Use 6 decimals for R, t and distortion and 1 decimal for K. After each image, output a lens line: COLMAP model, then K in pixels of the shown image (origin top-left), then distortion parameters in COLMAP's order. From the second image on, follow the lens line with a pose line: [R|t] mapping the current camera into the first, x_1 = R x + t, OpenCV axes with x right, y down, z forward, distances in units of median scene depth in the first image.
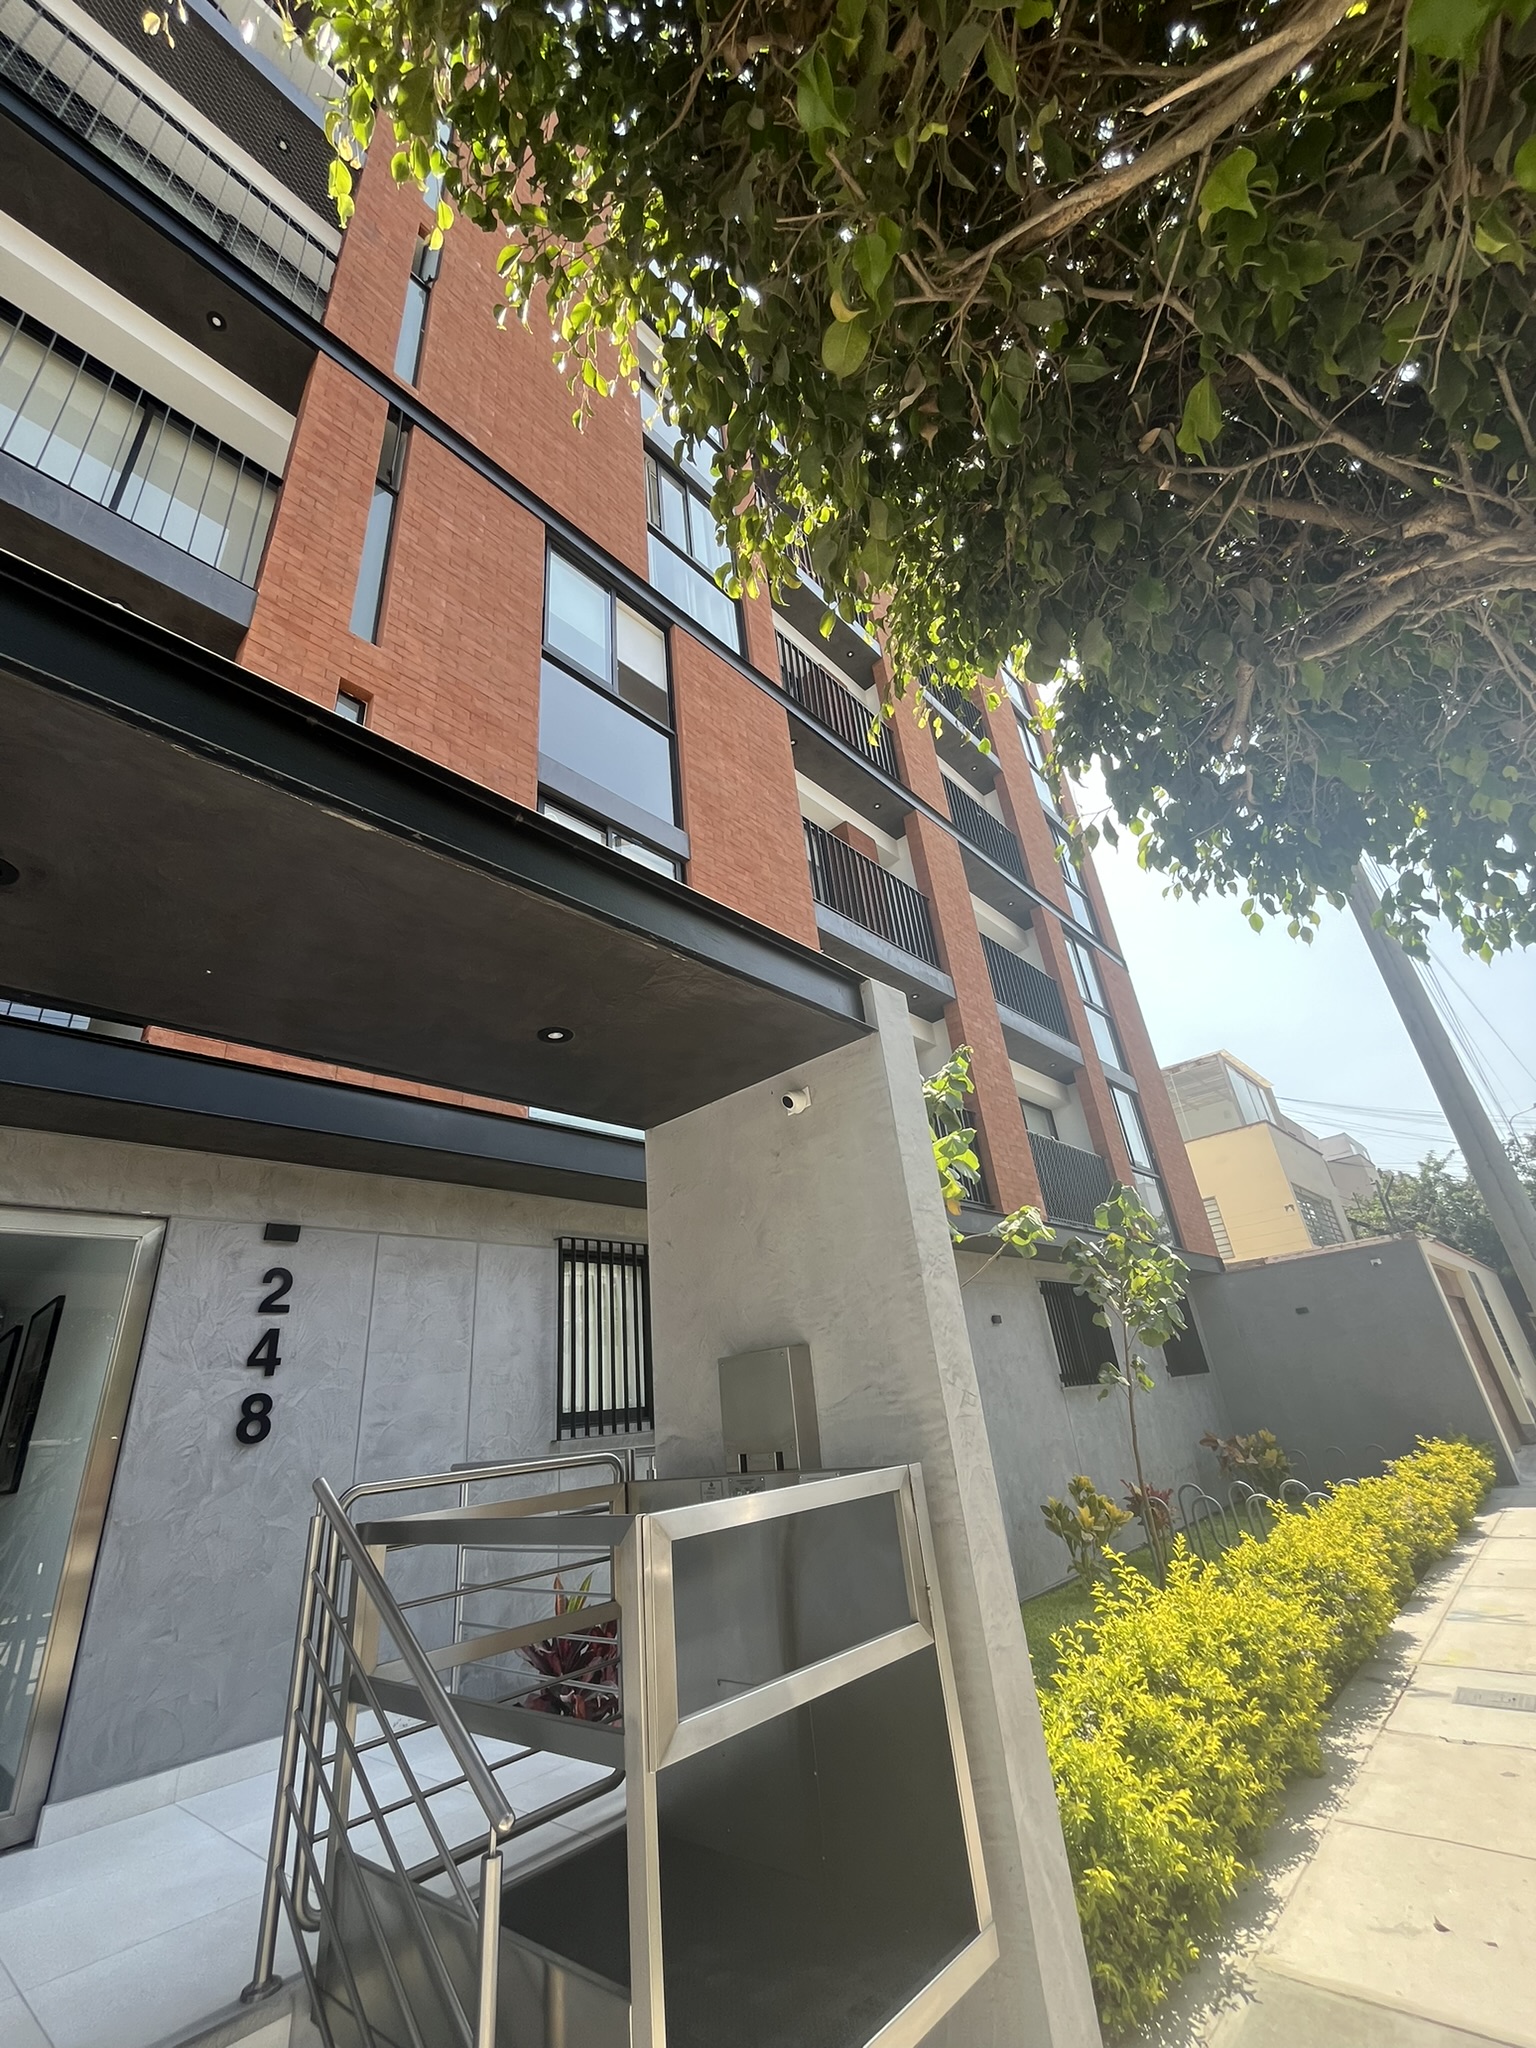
lens RADIAL K [[831.1, 0, 768.0], [0, 831.1, 1024.0], [0, 0, 1]] dist [-0.002495, -0.000650]
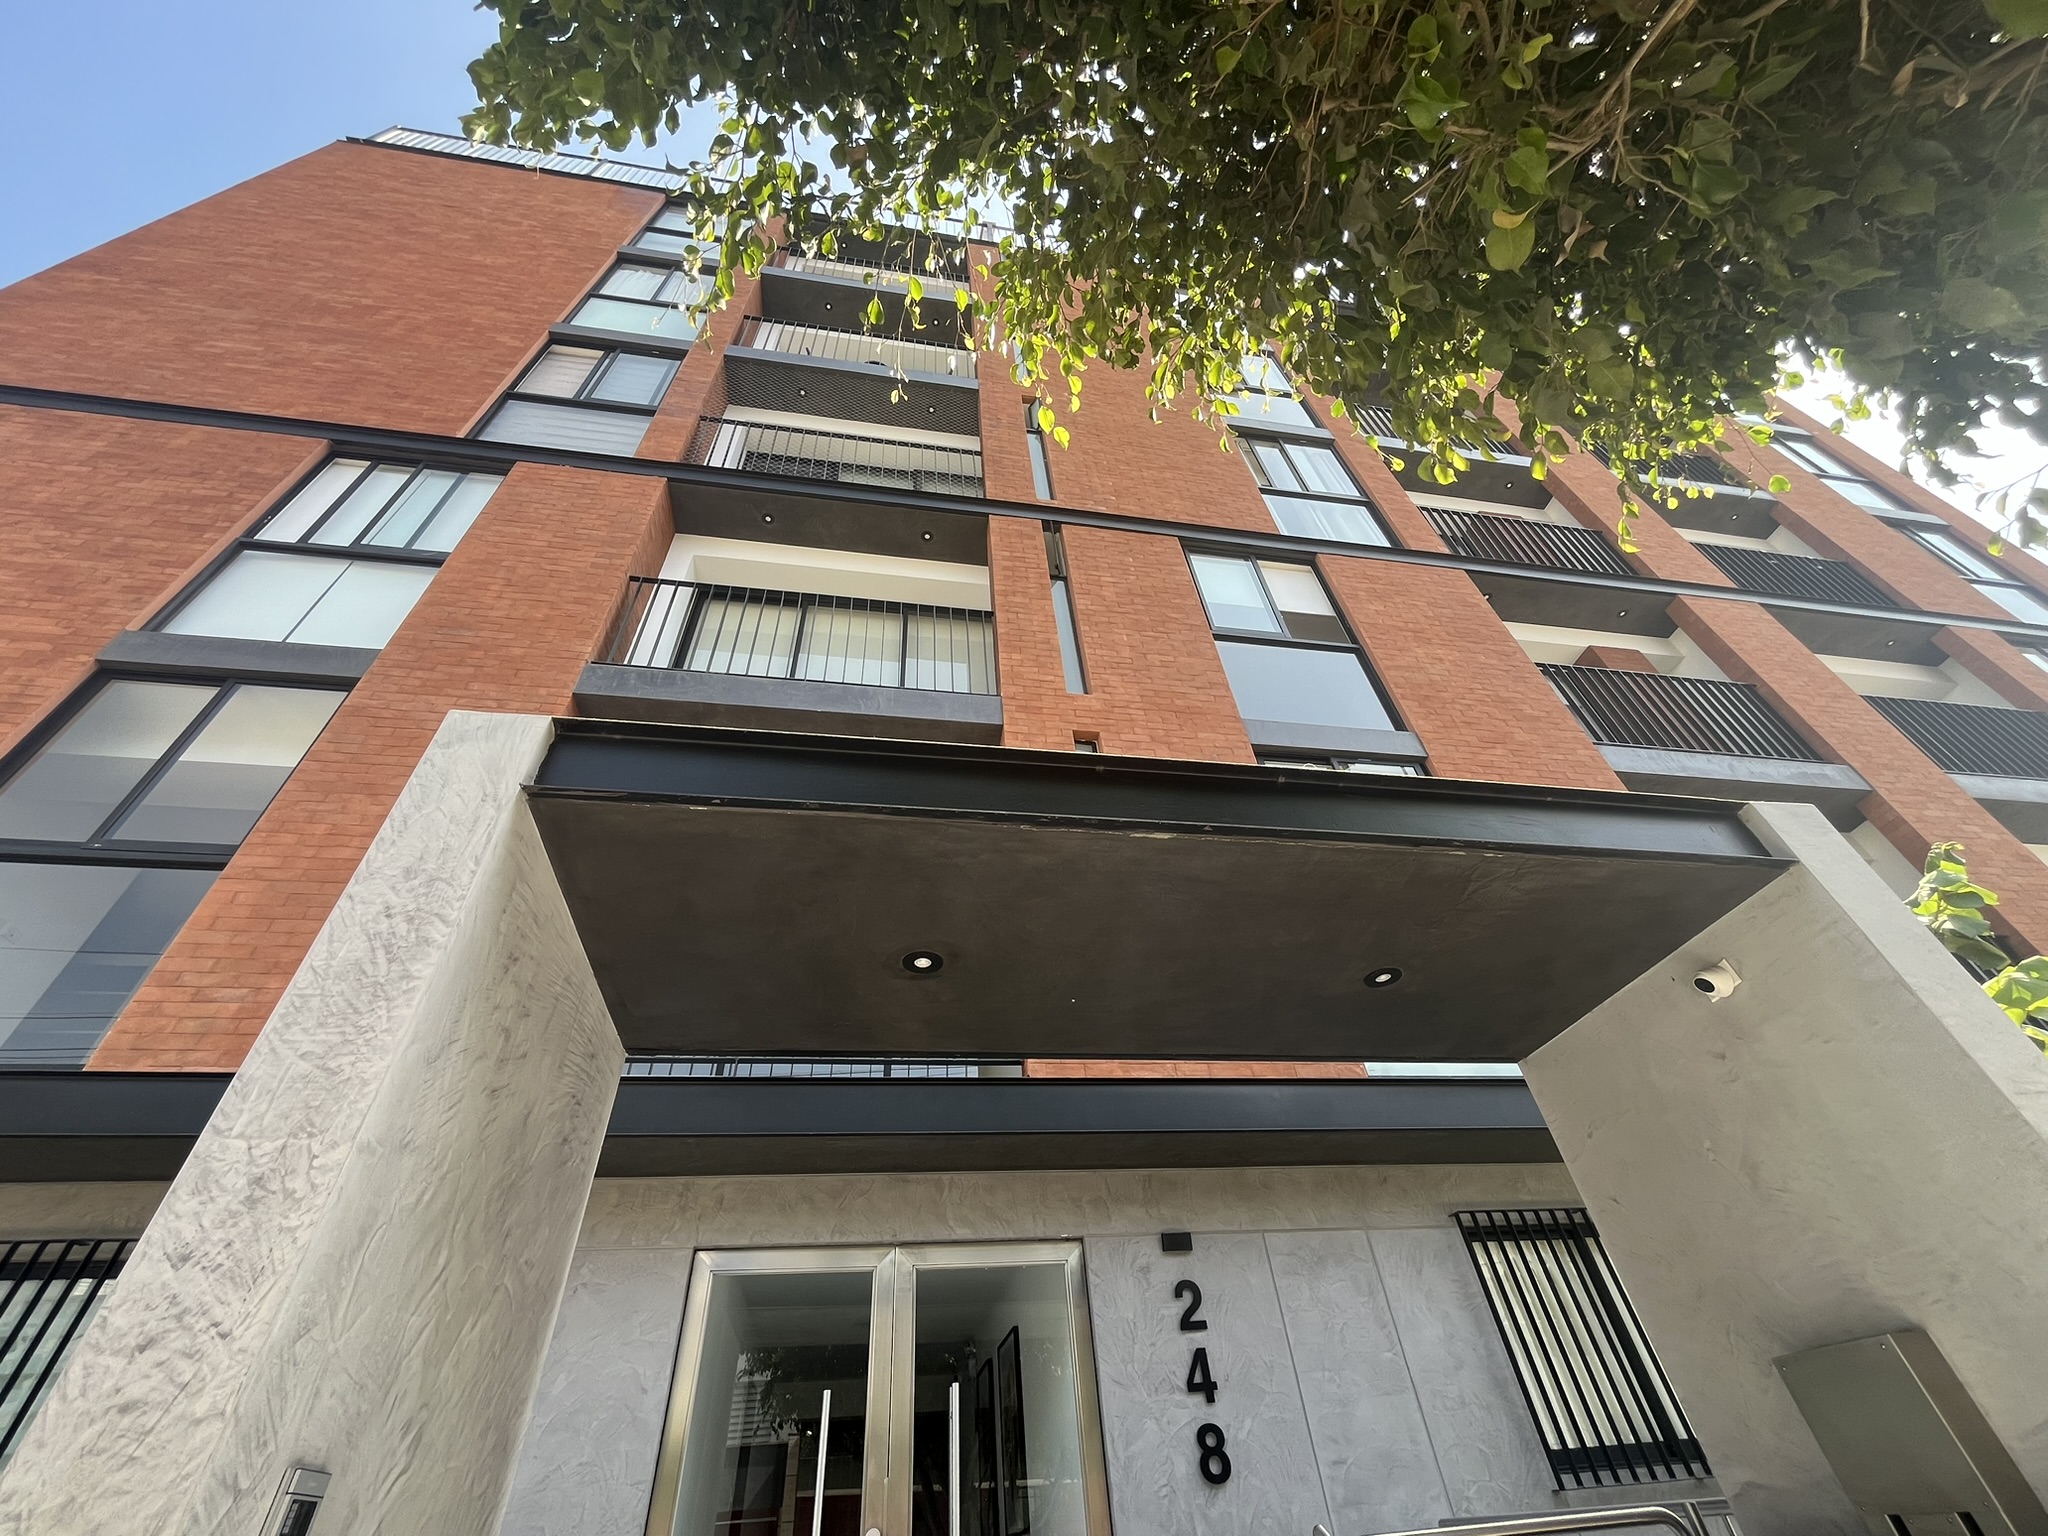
lens RADIAL K [[834.4, 0, 1024.1], [0, 834.4, 772.7], [0, 0, 1]] dist [-0.002392, 0.000516]
pose [[0.795807, -0.378166, -0.472950, -0.026675], [0.249653, 0.916453, -0.312709, -0.003366], [0.551692, 0.130783, 0.823730, -0.022115]]
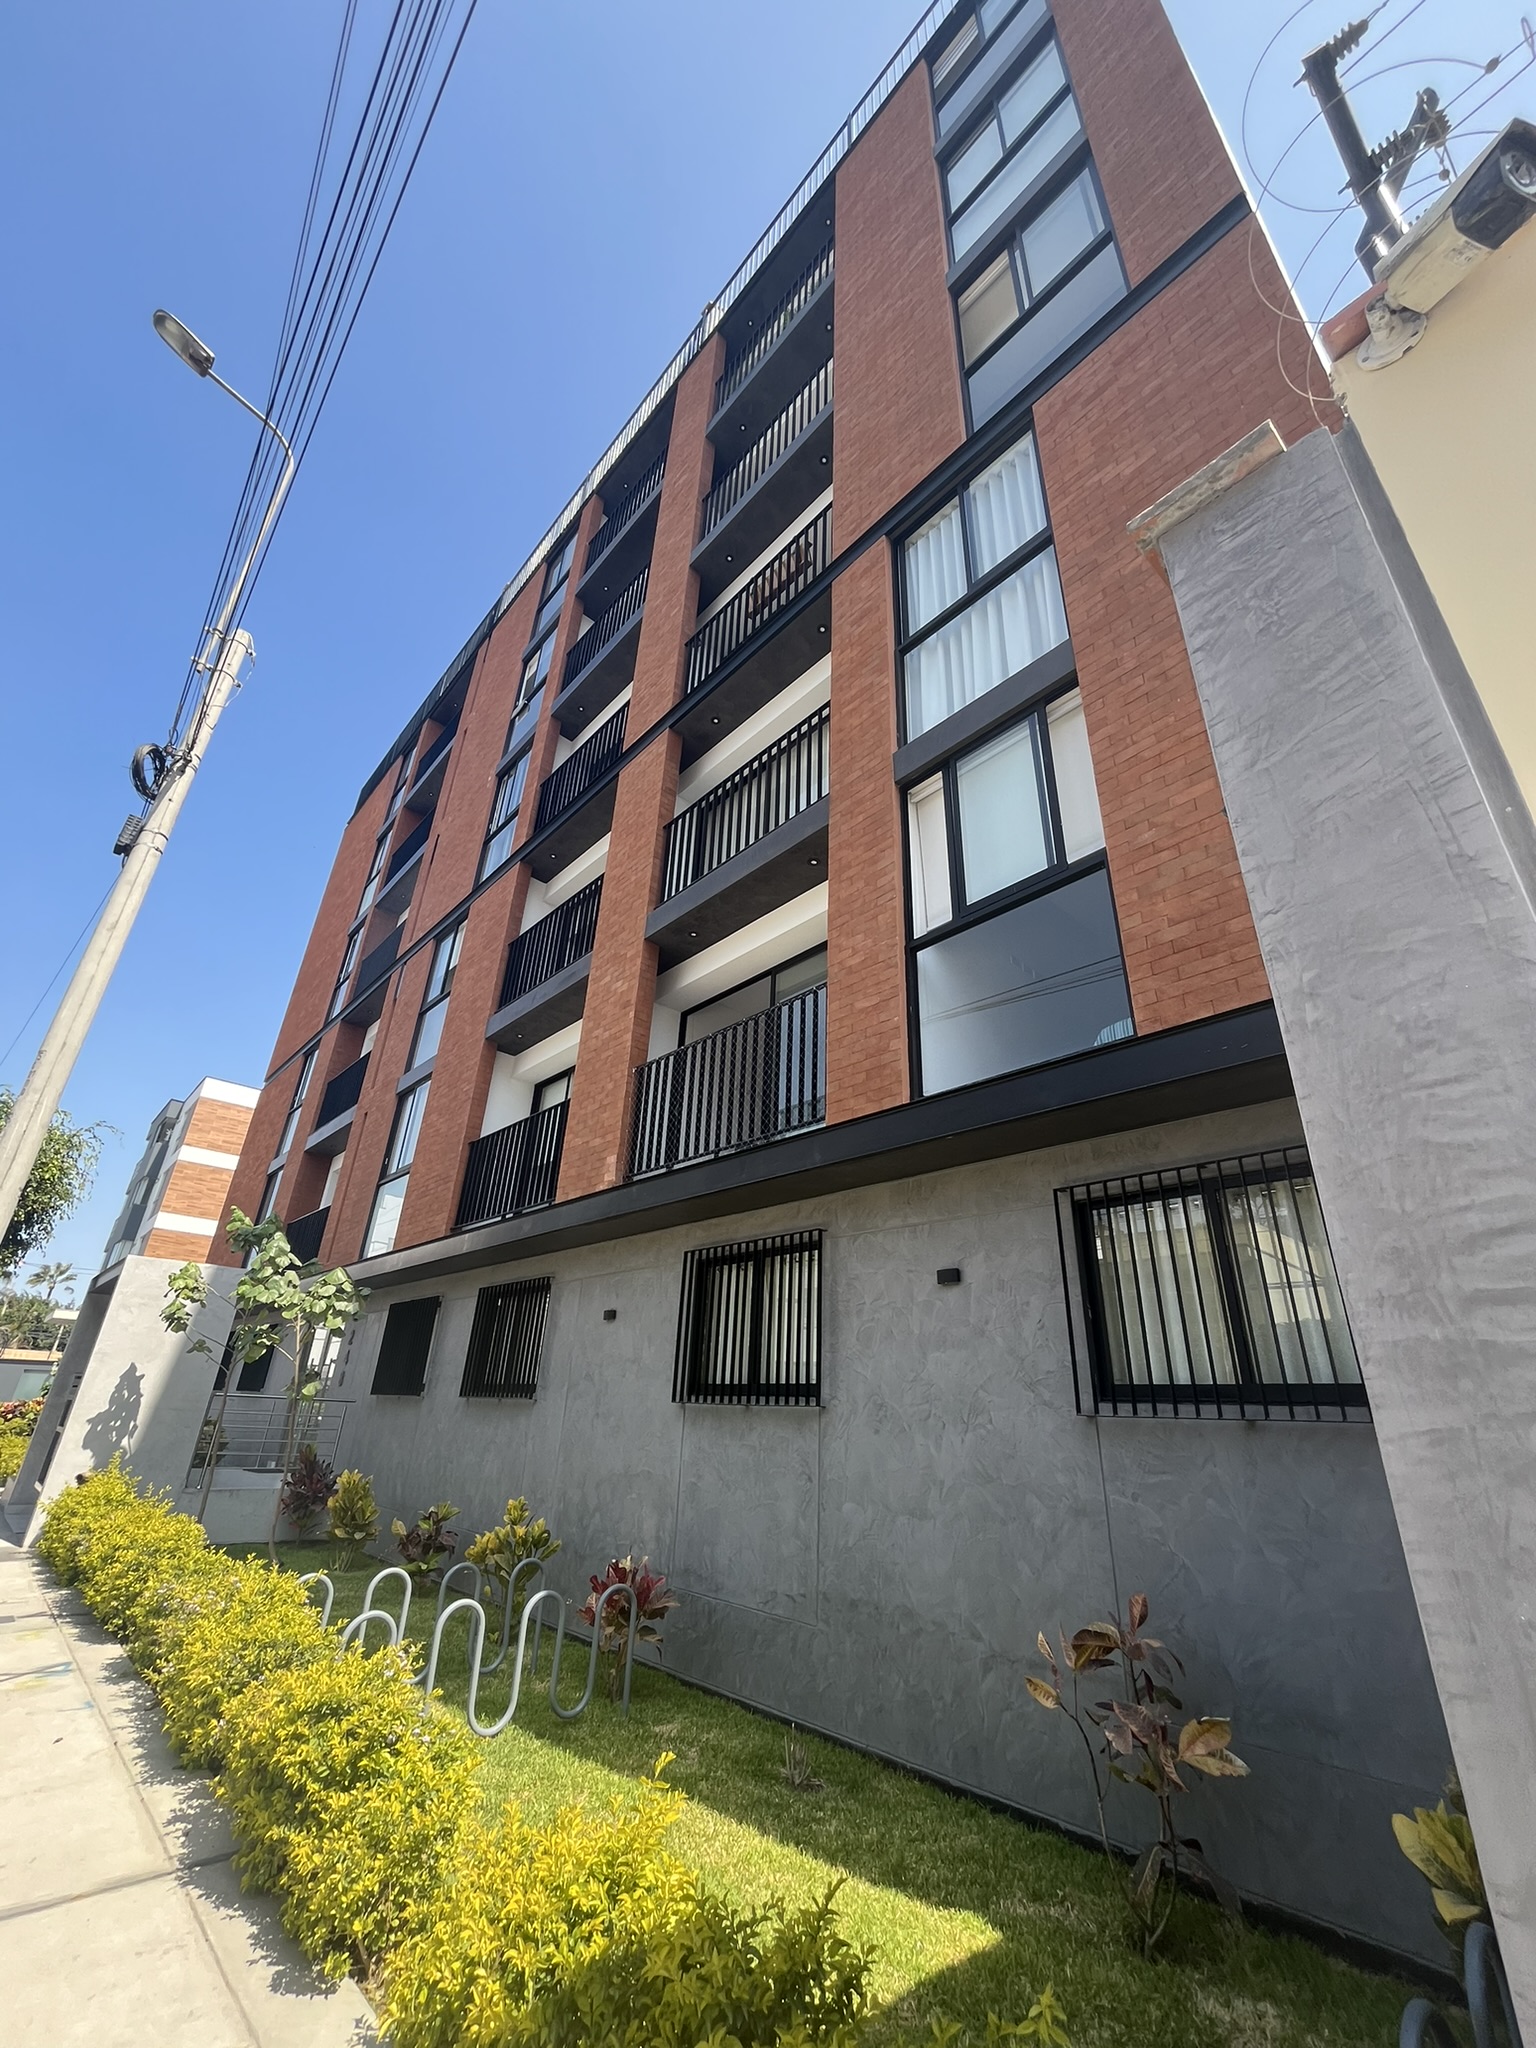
lens RADIAL K [[834.4, 0, 768.0], [0, 834.4, 1024.0], [0, 0, 1]] dist [-0.002392, 0.000516]
pose [[-0.097642, -0.310949, -0.945398, 1.167015], [0.407795, 0.854029, -0.323014, 0.447012], [0.907838, -0.417068, 0.043414, 1.260815]]
